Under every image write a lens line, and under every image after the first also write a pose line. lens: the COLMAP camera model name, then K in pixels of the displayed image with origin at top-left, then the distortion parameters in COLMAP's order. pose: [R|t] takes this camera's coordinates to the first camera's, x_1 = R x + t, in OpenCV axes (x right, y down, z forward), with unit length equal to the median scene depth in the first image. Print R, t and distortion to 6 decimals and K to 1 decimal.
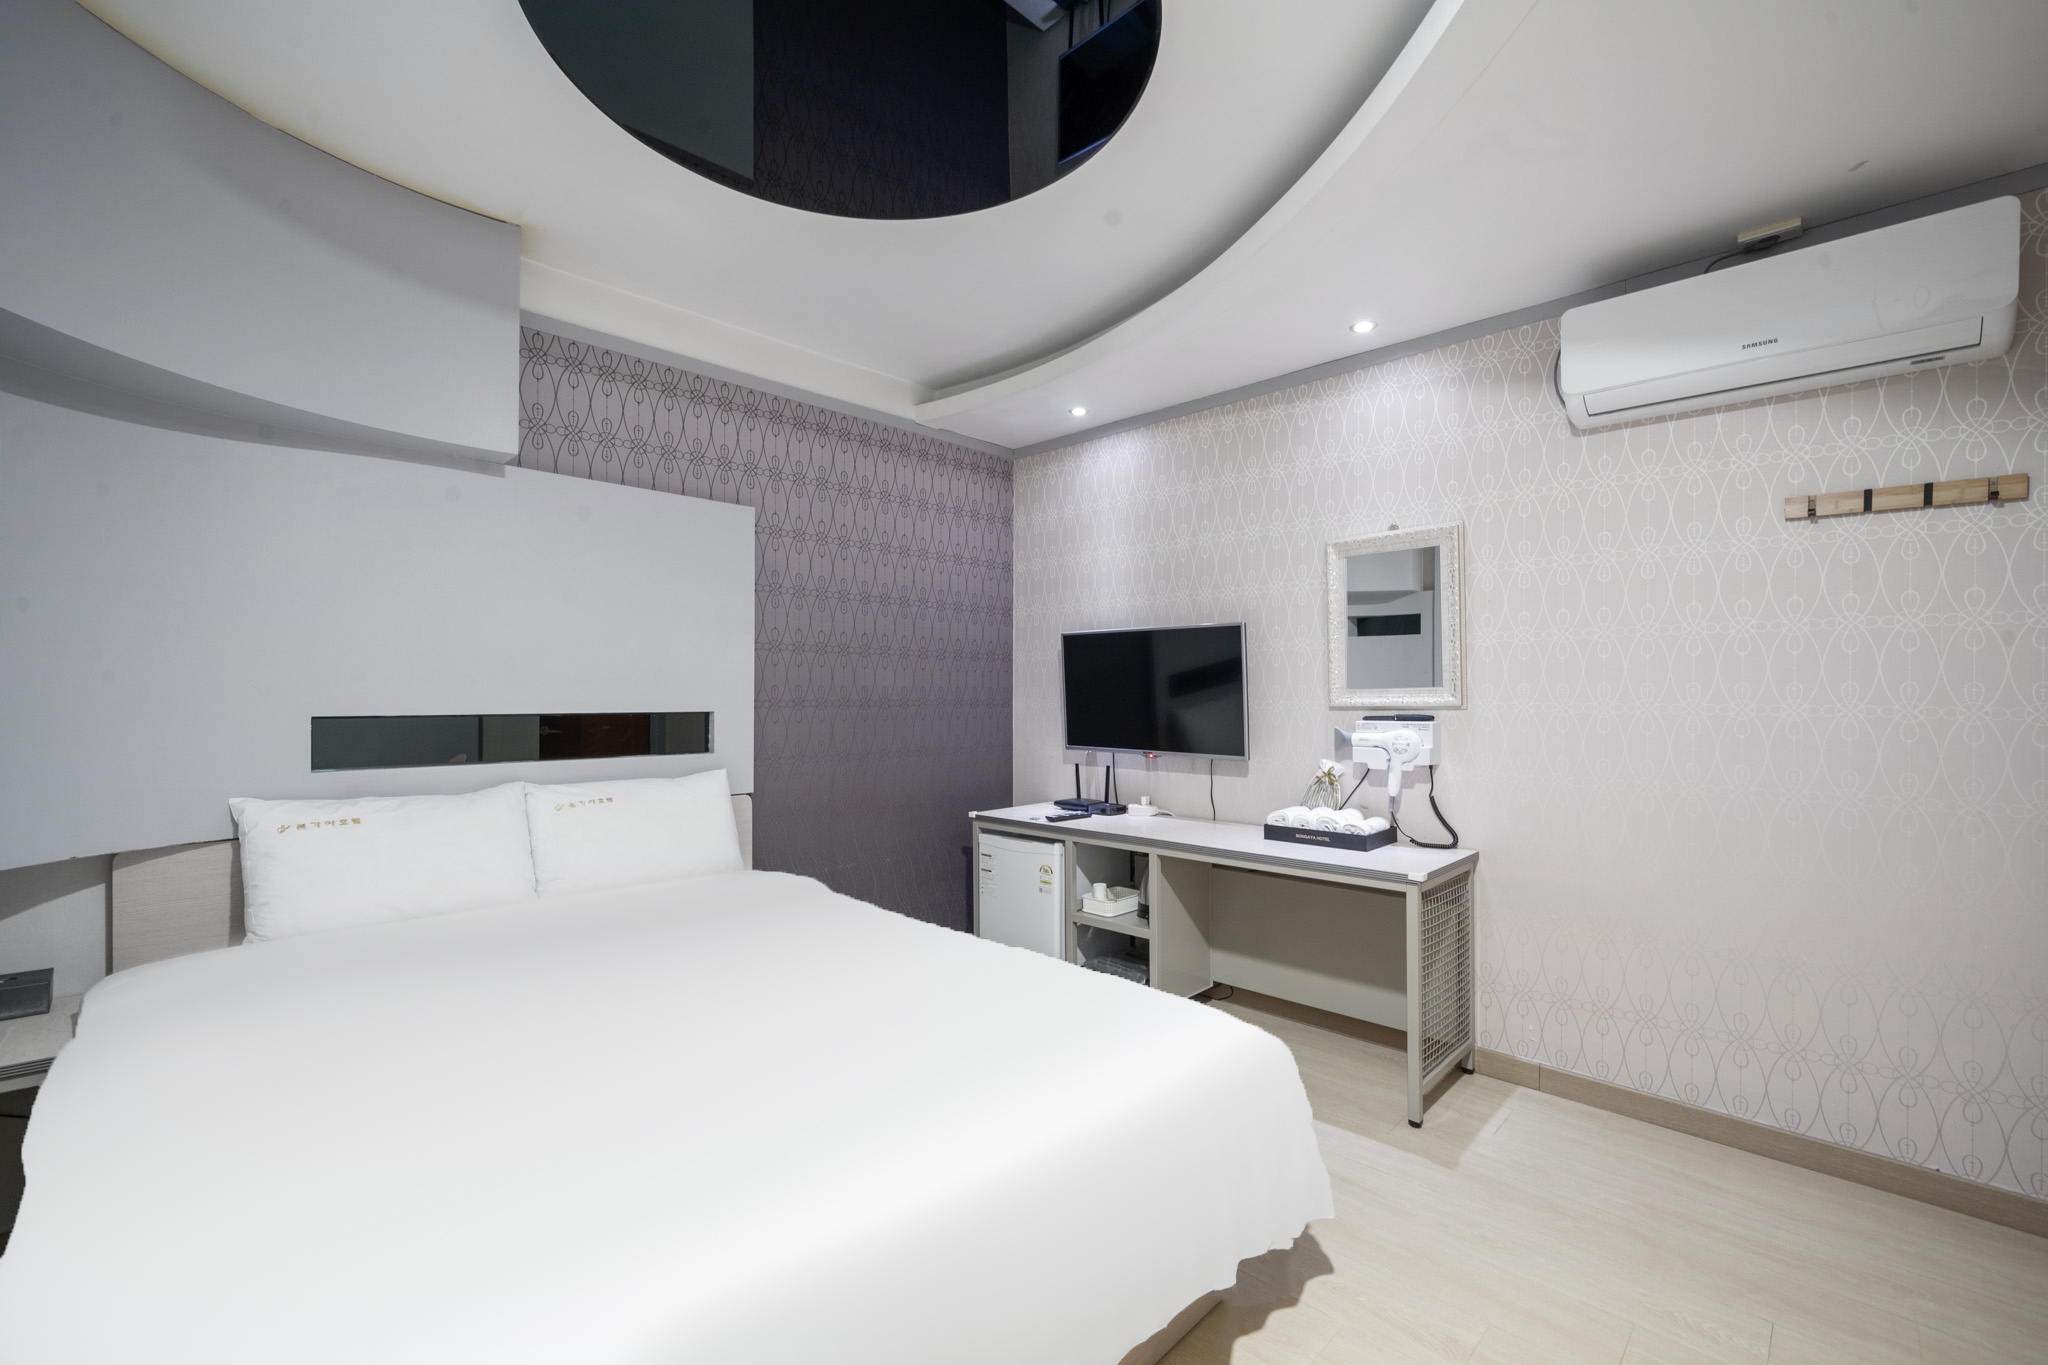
lens RADIAL K [[858.4, 0, 1021.2], [0, 858.4, 677.7], [0, 0, 1]] dist [-0.005745, 0.000272]
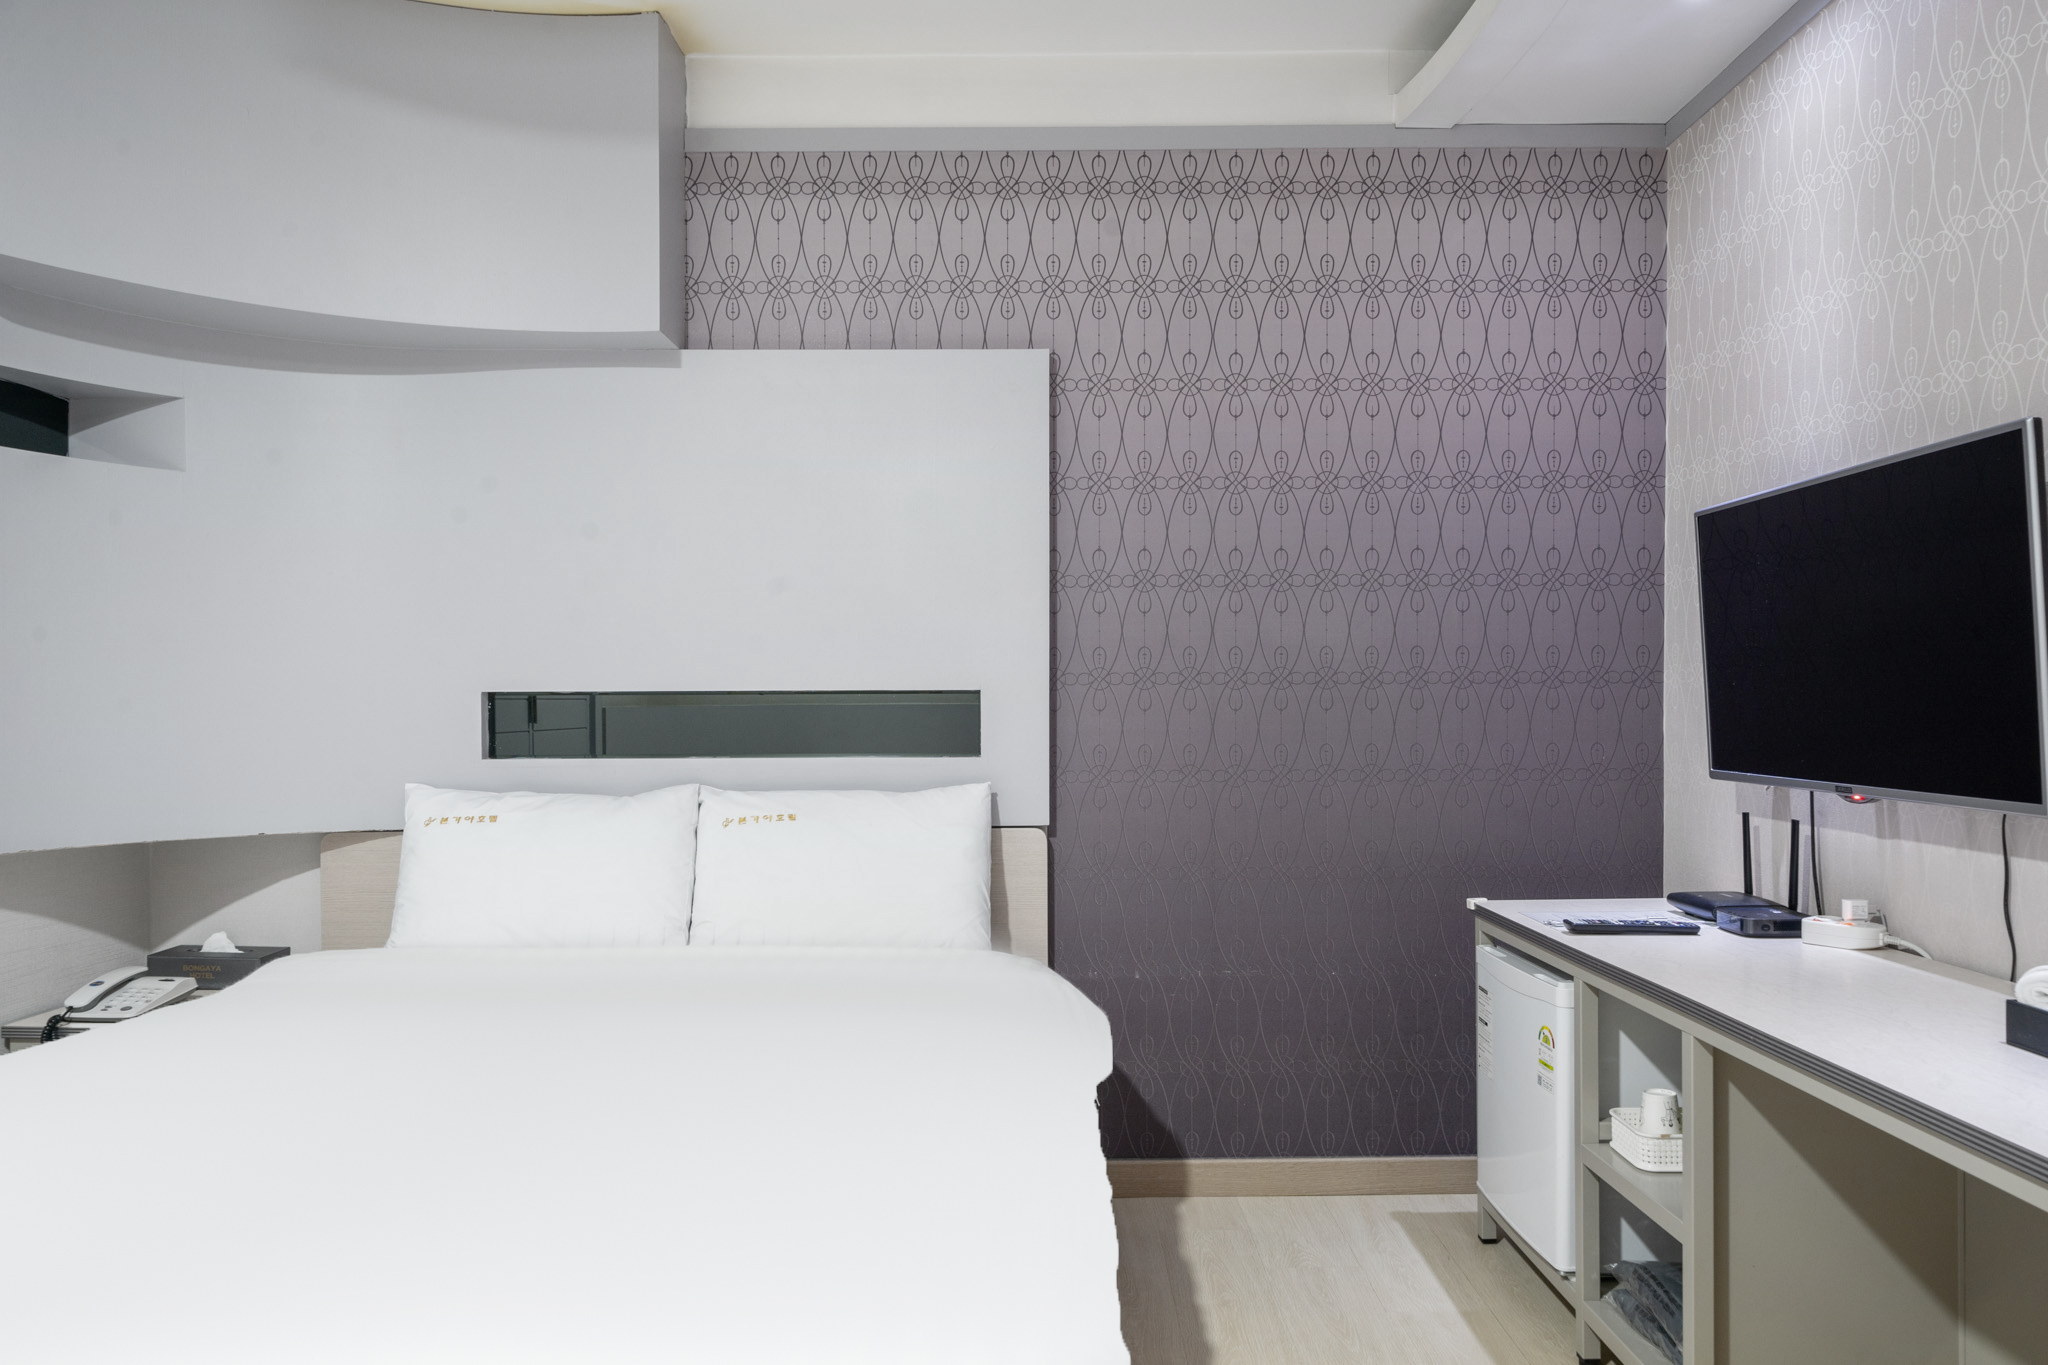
lens RADIAL K [[1394.3, 0, 1036.5], [0, 1394.3, 701.4], [0, 0, 1]] dist [-0.002755, 0.013963]
pose [[0.703355, -0.004305, -0.710826, 0.342731], [0.019249, 0.999730, 0.012991, 0.031267], [0.710578, -0.022820, 0.703248, 0.282587]]
